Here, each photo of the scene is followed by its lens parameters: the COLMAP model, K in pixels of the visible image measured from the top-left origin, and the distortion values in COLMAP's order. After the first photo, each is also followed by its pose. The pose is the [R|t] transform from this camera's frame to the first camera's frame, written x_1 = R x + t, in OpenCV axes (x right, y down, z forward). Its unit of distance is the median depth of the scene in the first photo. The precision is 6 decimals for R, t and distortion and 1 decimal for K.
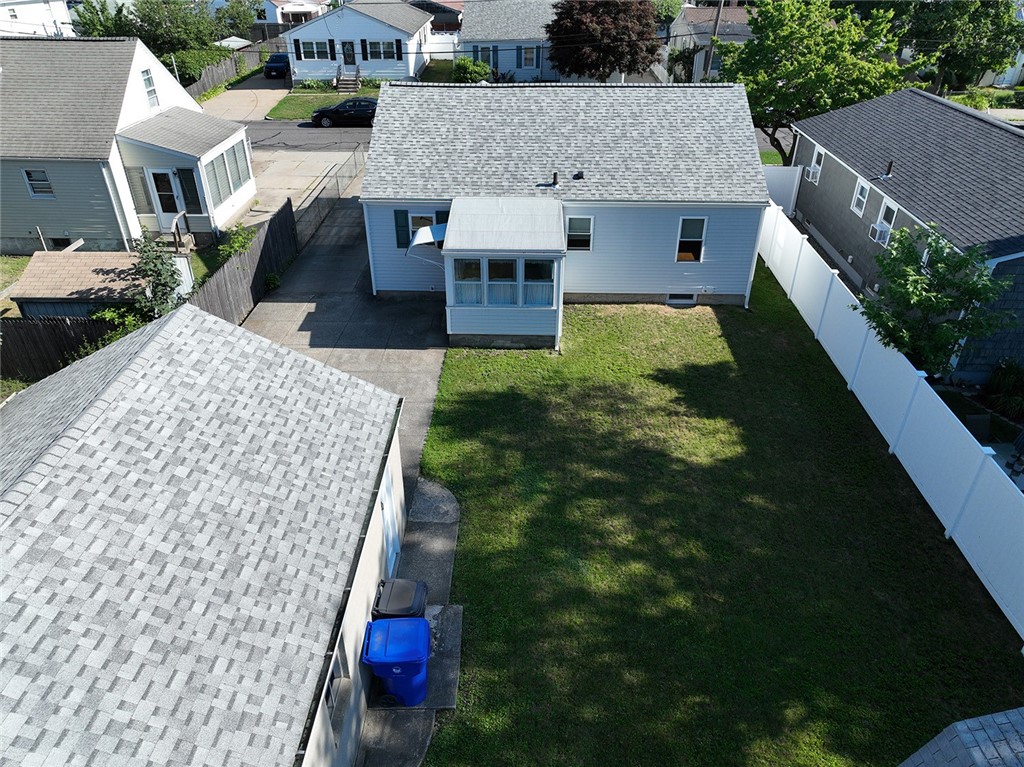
lens RADIAL K [[719.7, 0, 512.0], [0, 719.7, 383.5], [0, 0, 1]] dist [0.005627, 0.002746]
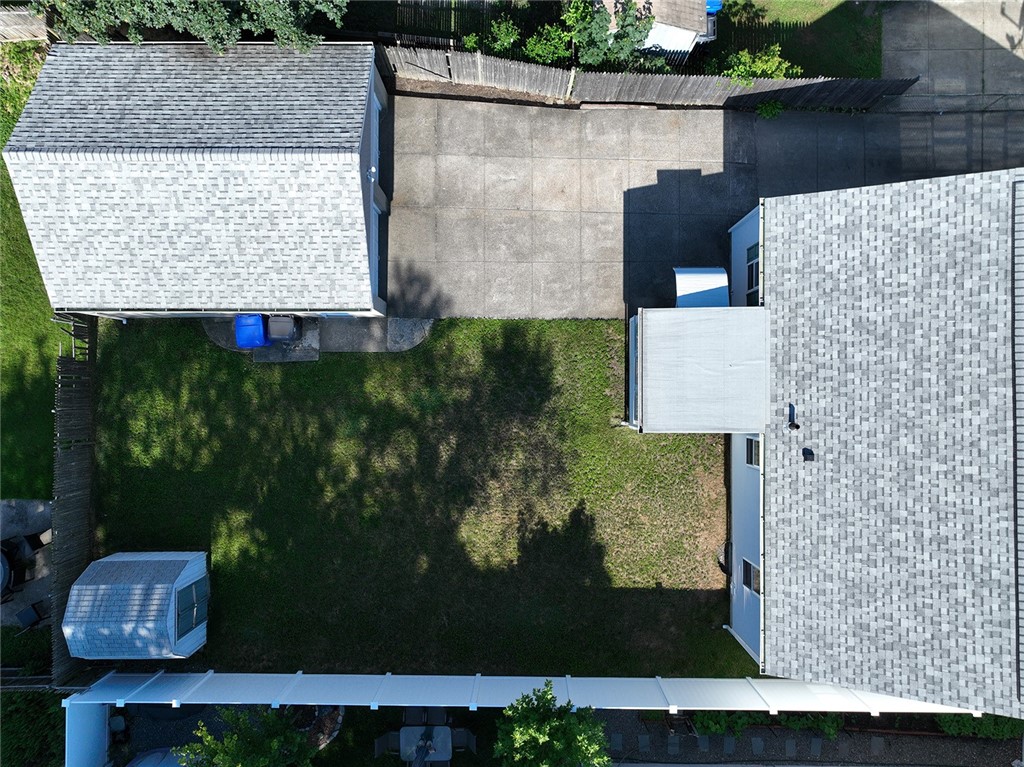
lens RADIAL K [[704.8, 0, 463.5], [0, 704.8, 386.7], [0, 0, 1]] dist [-0.003406, -0.001986]
pose [[0.017963, 0.999704, -0.016434, 0.020902], [-0.514664, 0.023336, 0.857074, -0.775702], [0.857204, -0.006937, 0.514930, 0.251197]]
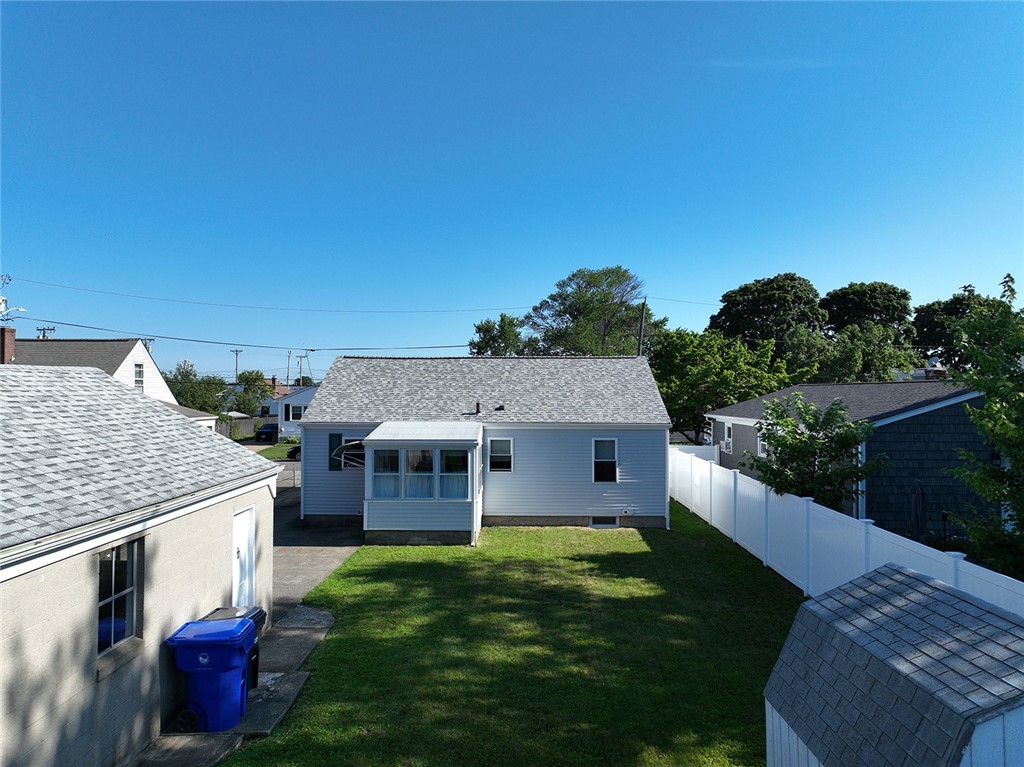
lens RADIAL K [[719.7, 0, 512.0], [0, 719.7, 383.5], [0, 0, 1]] dist [0.005627, 0.002746]
pose [[0.999873, 0.002095, 0.015775, 0.093727], [0.006833, 0.838755, -0.544466, 0.286639], [-0.014372, 0.544504, 0.838635, 0.044174]]
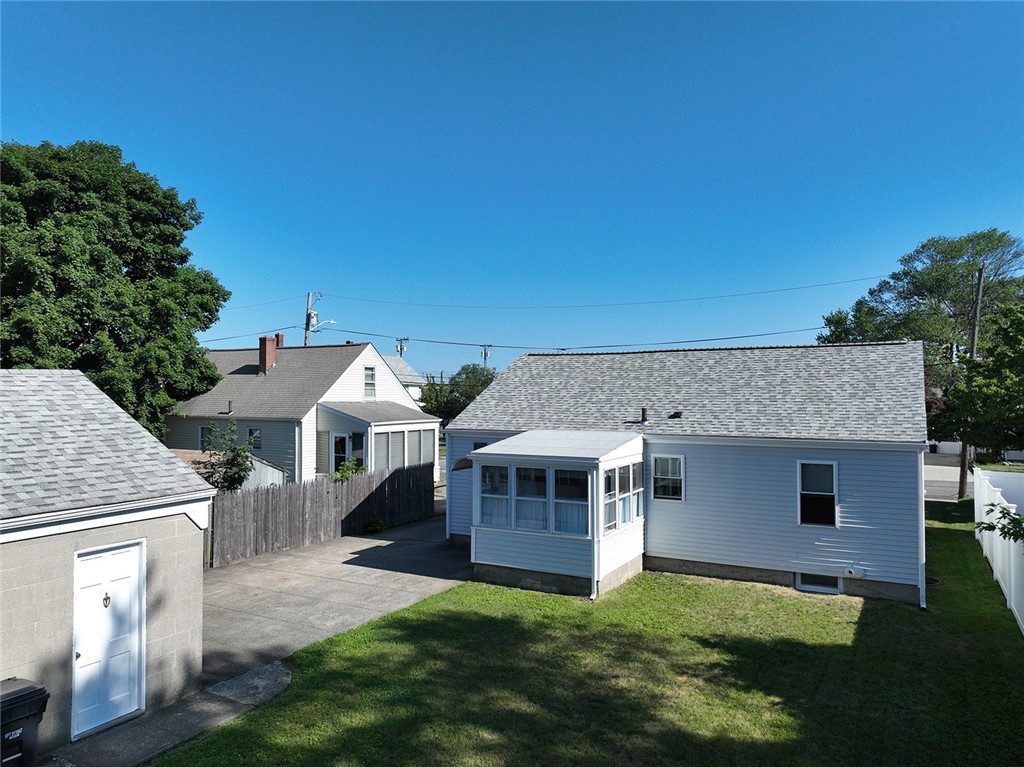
lens RADIAL K [[719.7, 0, 512.0], [0, 719.7, 383.5], [0, 0, 1]] dist [0.005627, 0.002746]
pose [[0.889619, -0.007568, -0.456640, 0.309140], [-0.242531, 0.839397, -0.486406, 0.139386], [0.386984, 0.543466, 0.744909, 0.273606]]
